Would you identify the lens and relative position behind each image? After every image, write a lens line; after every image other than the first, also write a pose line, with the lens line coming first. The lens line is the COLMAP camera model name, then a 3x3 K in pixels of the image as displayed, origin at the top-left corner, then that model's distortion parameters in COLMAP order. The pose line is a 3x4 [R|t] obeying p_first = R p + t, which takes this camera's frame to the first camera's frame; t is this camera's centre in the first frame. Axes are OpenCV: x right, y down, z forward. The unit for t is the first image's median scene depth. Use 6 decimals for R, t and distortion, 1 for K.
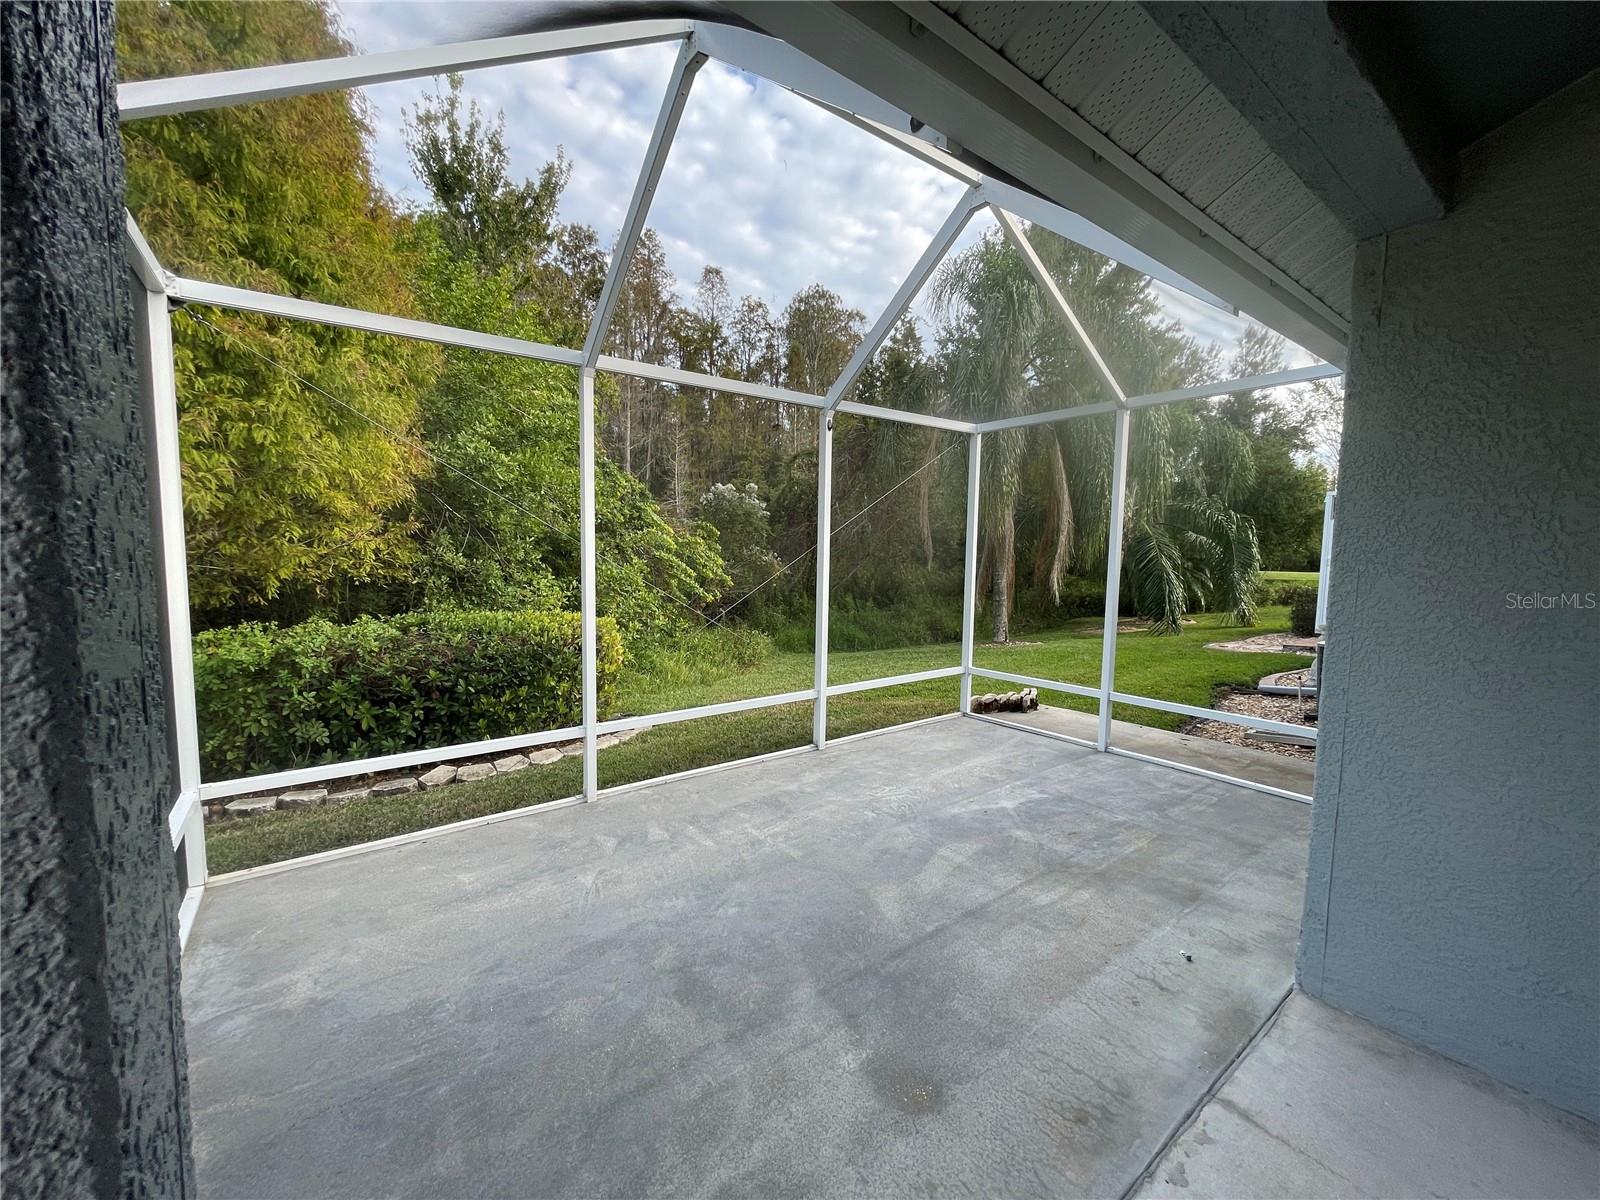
lens RADIAL K [[645.4, 0, 800.0], [0, 645.4, 600.0], [0, 0, 1]] dist [-0.002776, -0.000138]
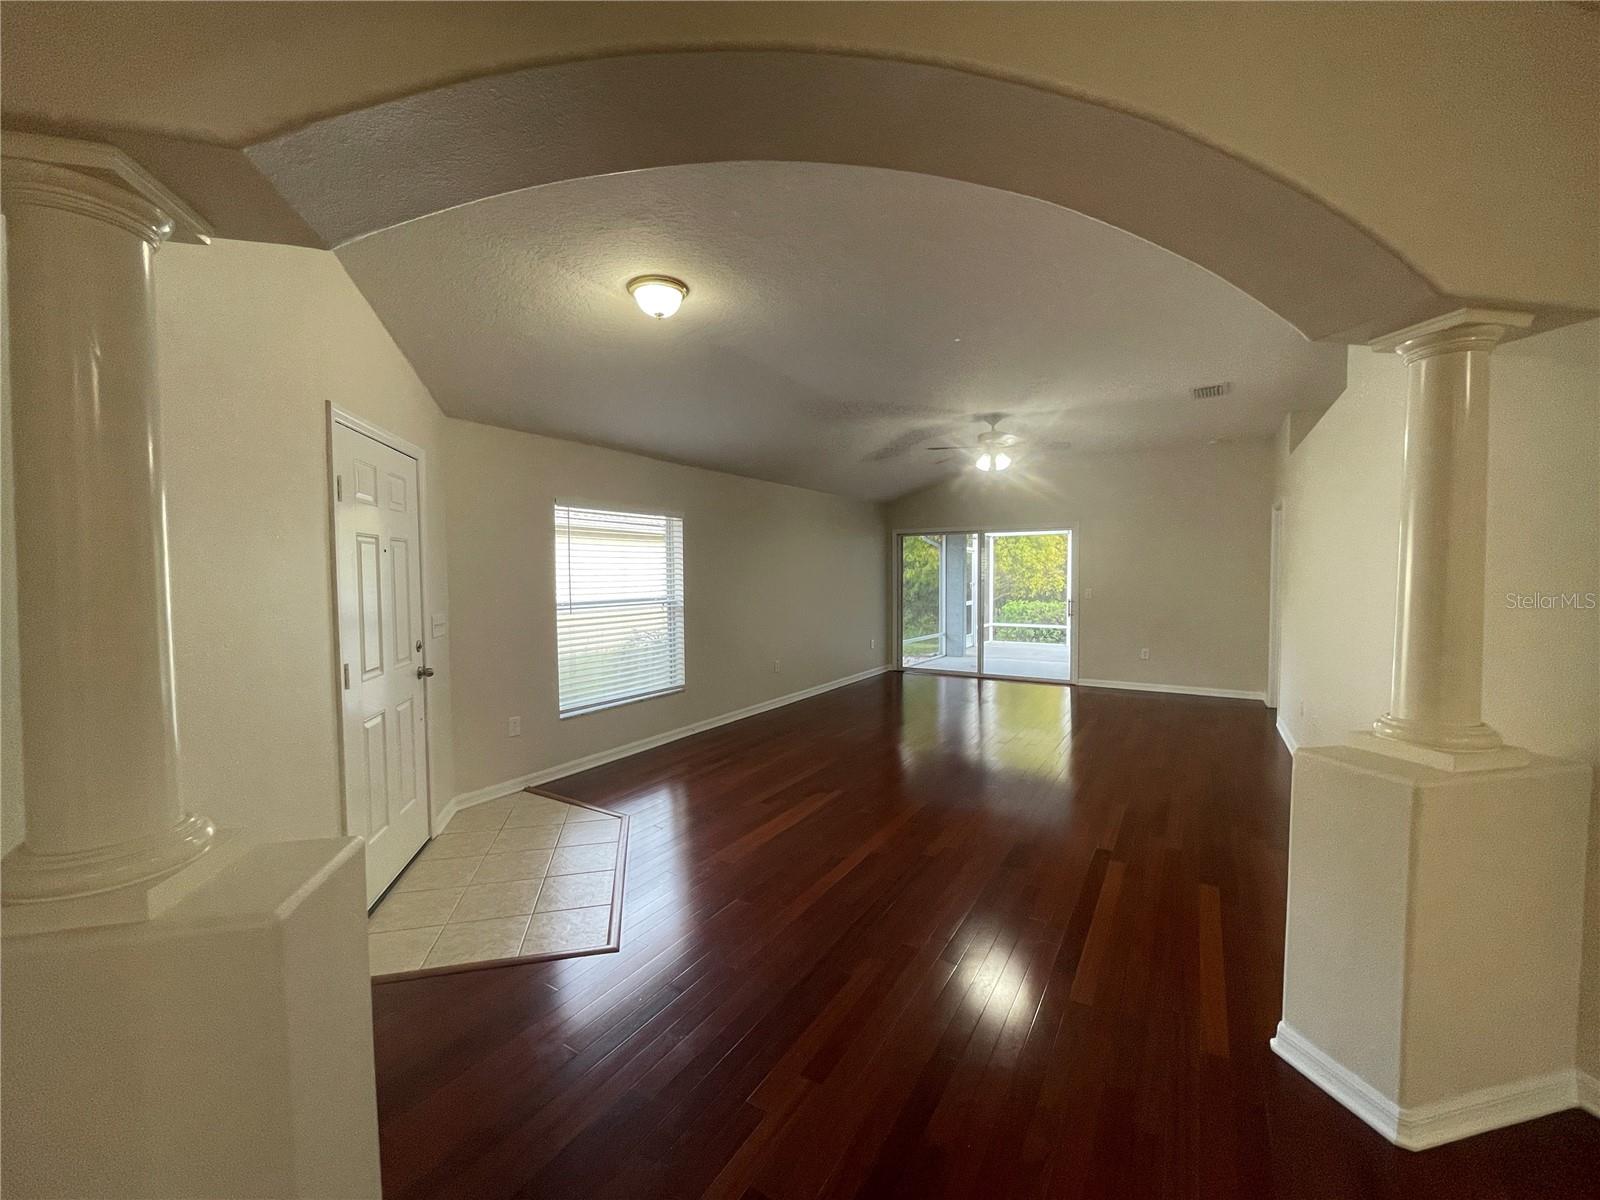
lens RADIAL K [[645.4, 0, 800.0], [0, 645.4, 600.0], [0, 0, 1]] dist [-0.002776, -0.000138]
pose [[0.359758, 0.028461, -0.932612, 3.452926], [-0.066883, 0.997750, 0.004649, 0.169751], [0.930645, 0.060704, 0.360852, -2.418541]]
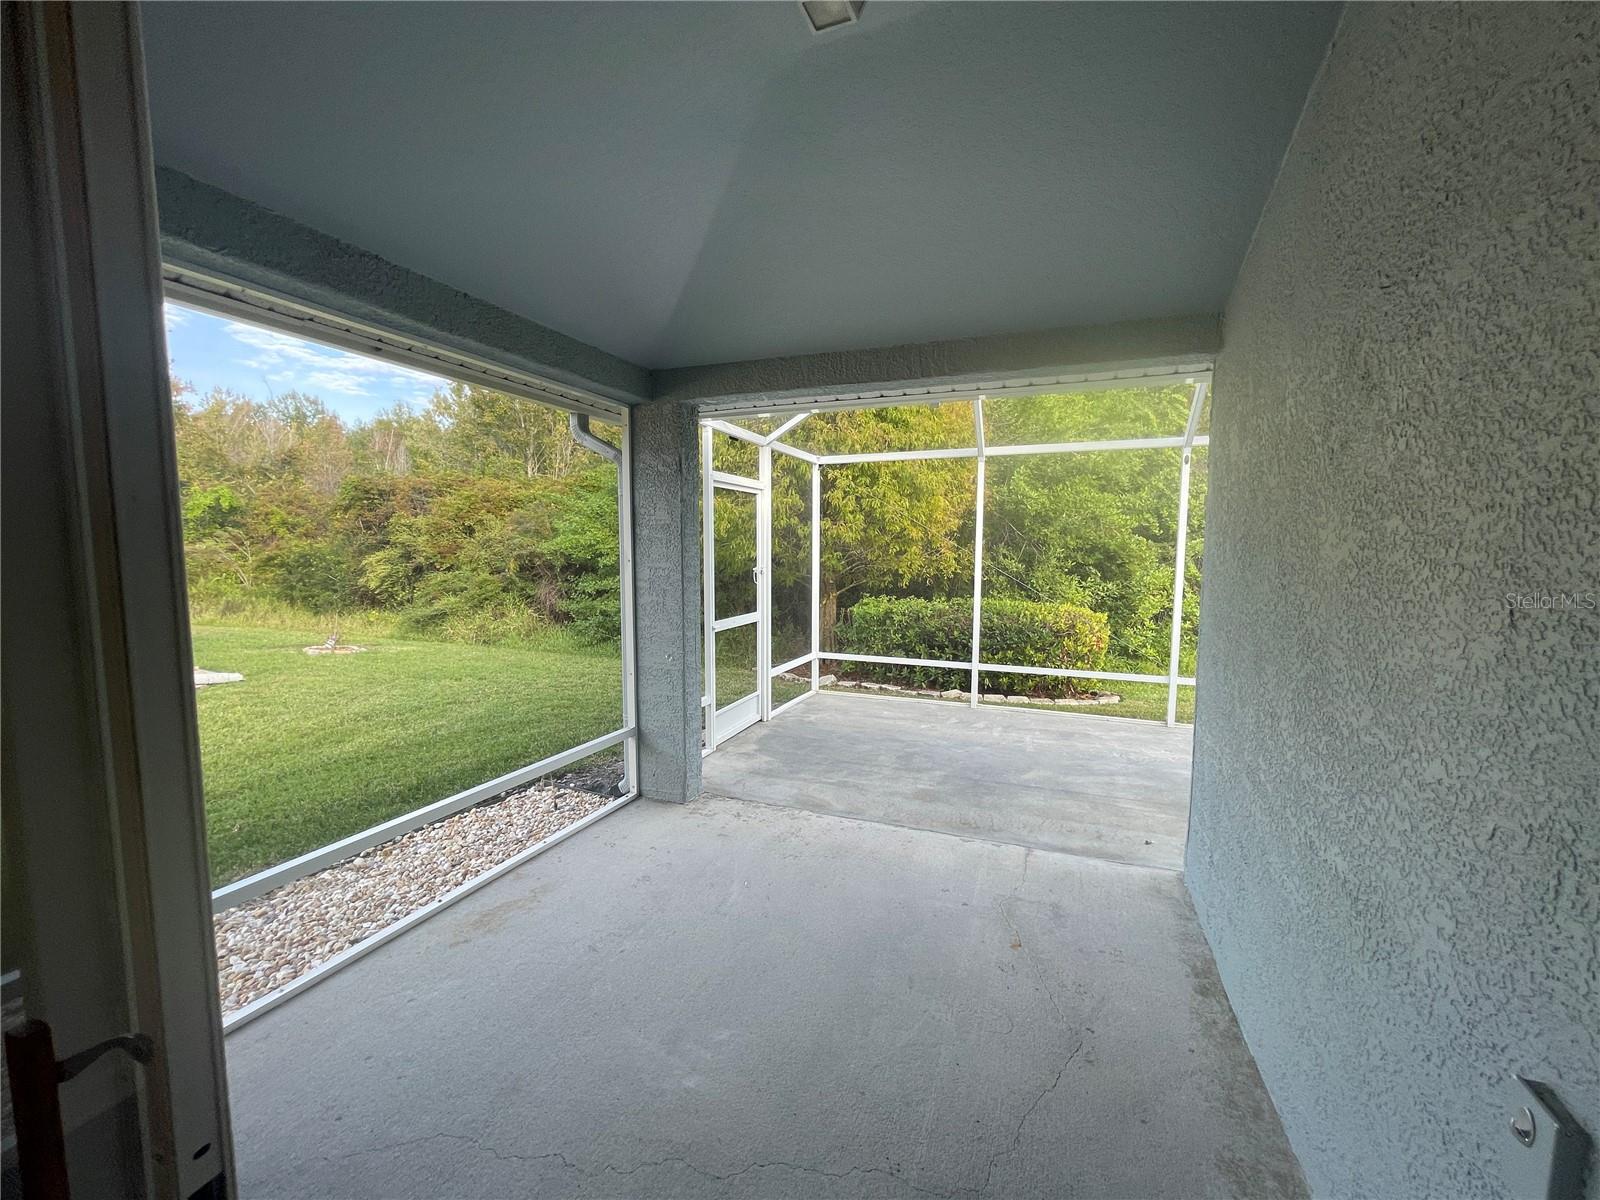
lens RADIAL K [[645.4, 0, 800.0], [0, 645.4, 600.0], [0, 0, 1]] dist [-0.002776, -0.000138]
pose [[0.520497, 0.063090, -0.851530, 1.138508], [-0.067556, 0.997183, 0.032588, 0.003507], [0.851187, 0.040564, 0.523293, -0.386883]]
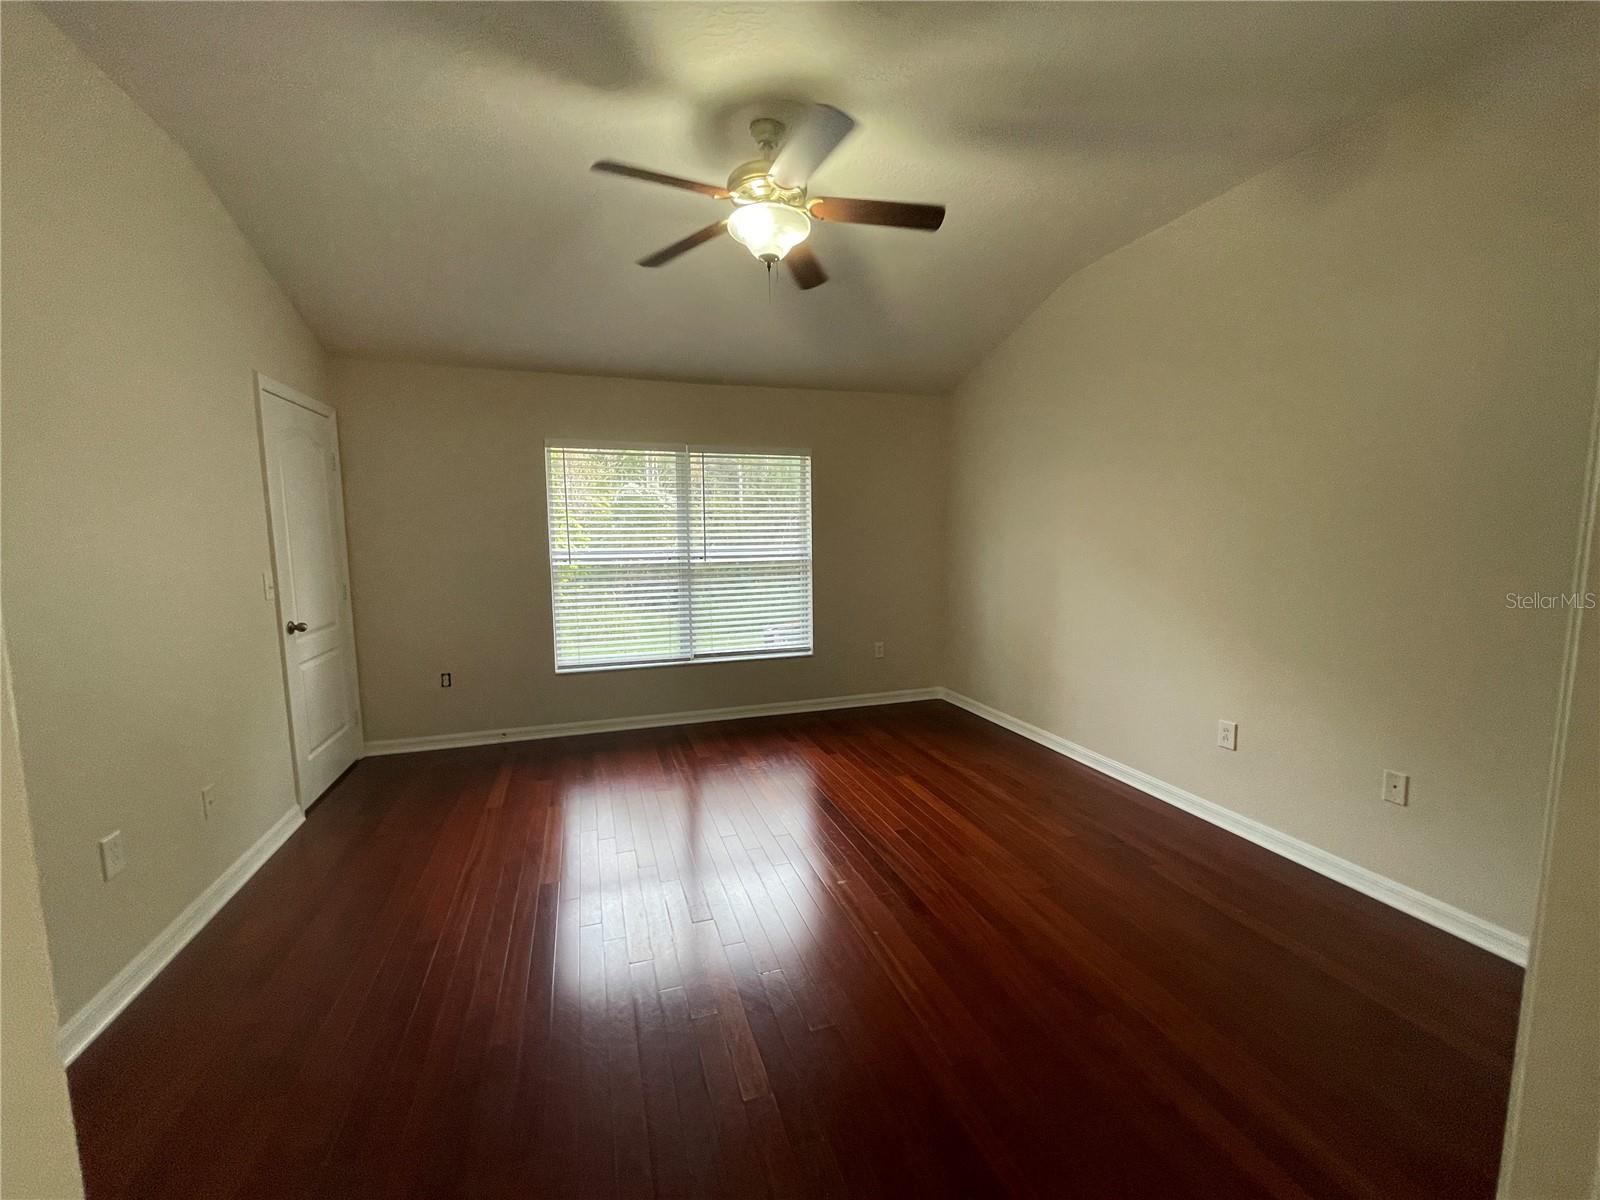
lens RADIAL K [[645.4, 0, 800.0], [0, 645.4, 600.0], [0, 0, 1]] dist [-0.002776, -0.000138]
pose [[-0.326557, 0.097002, -0.940187, 3.066240], [-0.061855, 0.990394, 0.123666, 0.118059], [0.943151, 0.098539, -0.317420, -1.516095]]
